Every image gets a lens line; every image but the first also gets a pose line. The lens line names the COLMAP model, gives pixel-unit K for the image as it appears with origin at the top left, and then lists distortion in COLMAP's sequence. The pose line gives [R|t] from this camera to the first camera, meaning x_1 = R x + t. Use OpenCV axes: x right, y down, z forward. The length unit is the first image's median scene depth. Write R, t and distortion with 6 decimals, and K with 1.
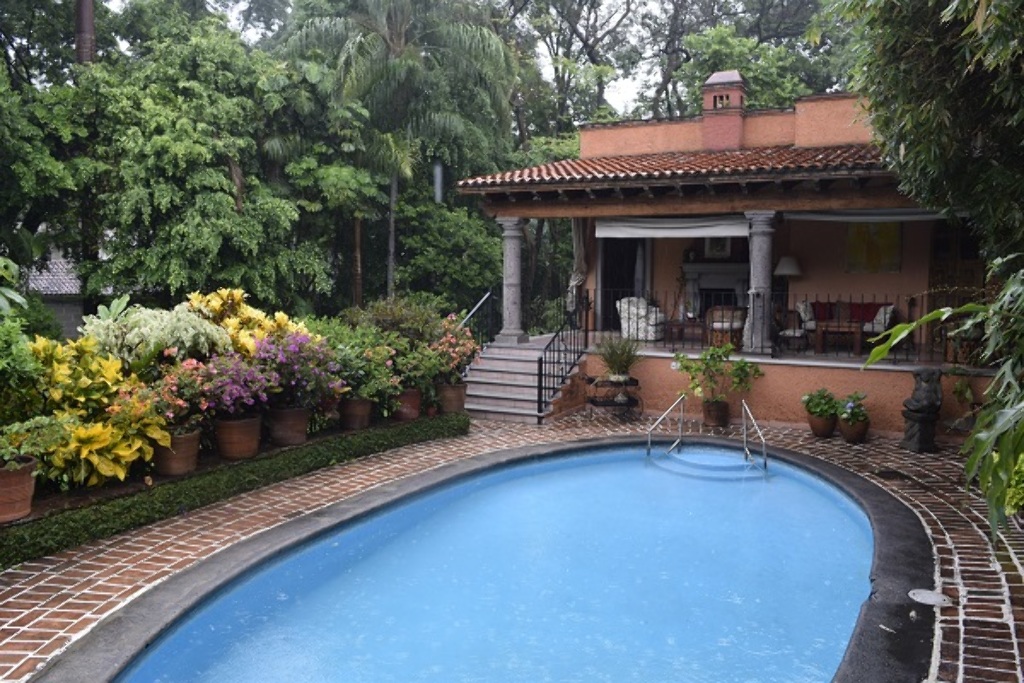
lens RADIAL K [[795.5, 0, 510.1], [0, 795.5, 343.4], [0, 0, 1]] dist [-0.012713, -0.004456]
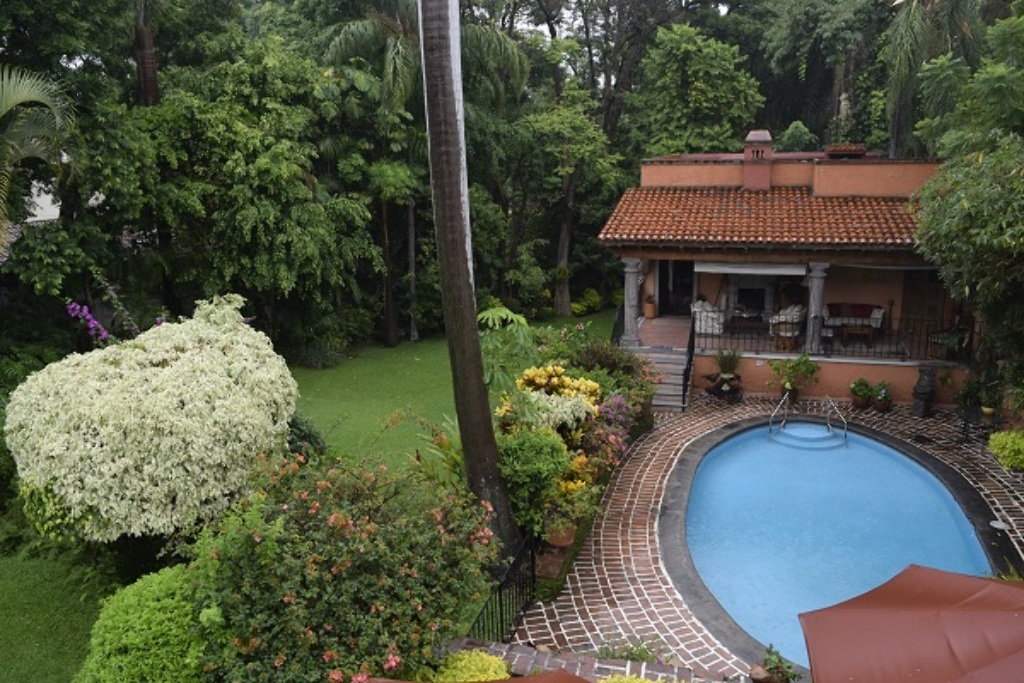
lens RADIAL K [[795.5, 0, 517.7], [0, 795.5, 338.2], [0, 0, 1]] dist [-0.012713, -0.004456]
pose [[0.978265, -0.075072, 0.193291, -0.319039], [0.046441, 0.987805, 0.148609, -0.159055], [-0.202090, -0.136402, 0.969822, -0.217348]]
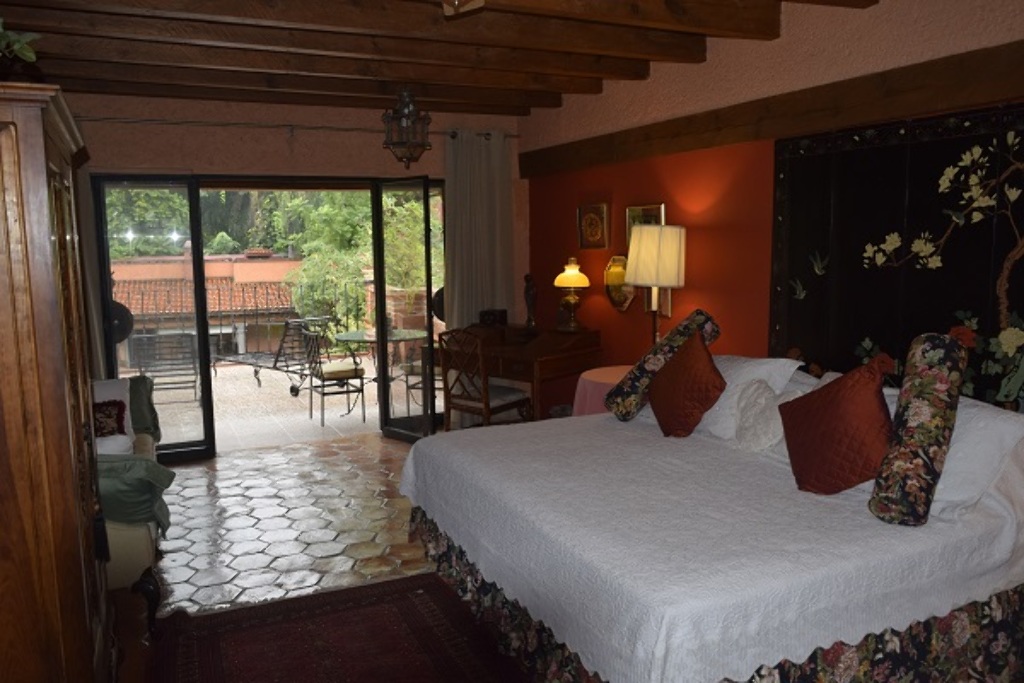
lens RADIAL K [[795.5, 0, 508.9], [0, 795.5, 339.7], [0, 0, 1]] dist [-0.012713, -0.004456]
pose [[0.648777, -0.114331, 0.752340, -0.559362], [0.091542, 0.993195, 0.071993, -0.123904], [-0.755452, 0.022163, 0.654829, -0.681084]]
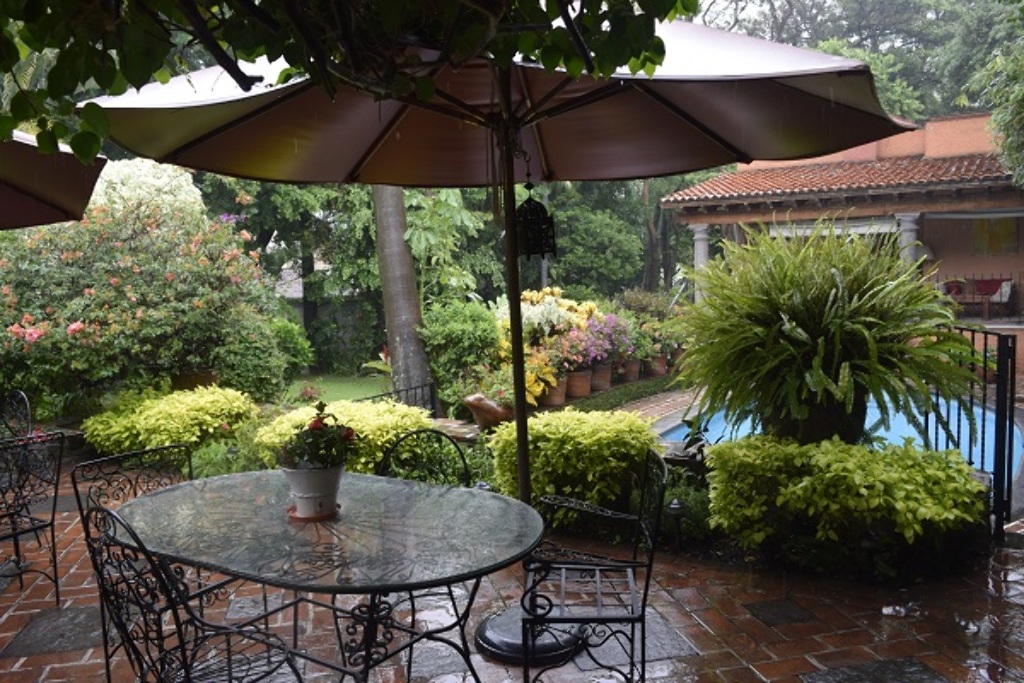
lens RADIAL K [[795.5, 0, 510.6], [0, 795.5, 340.8], [0, 0, 1]] dist [-0.012713, -0.004456]
pose [[0.995300, -0.033045, -0.091027, -0.131997], [0.033711, 0.999415, 0.005789, 0.008948], [0.090782, -0.008830, 0.995832, -0.215367]]
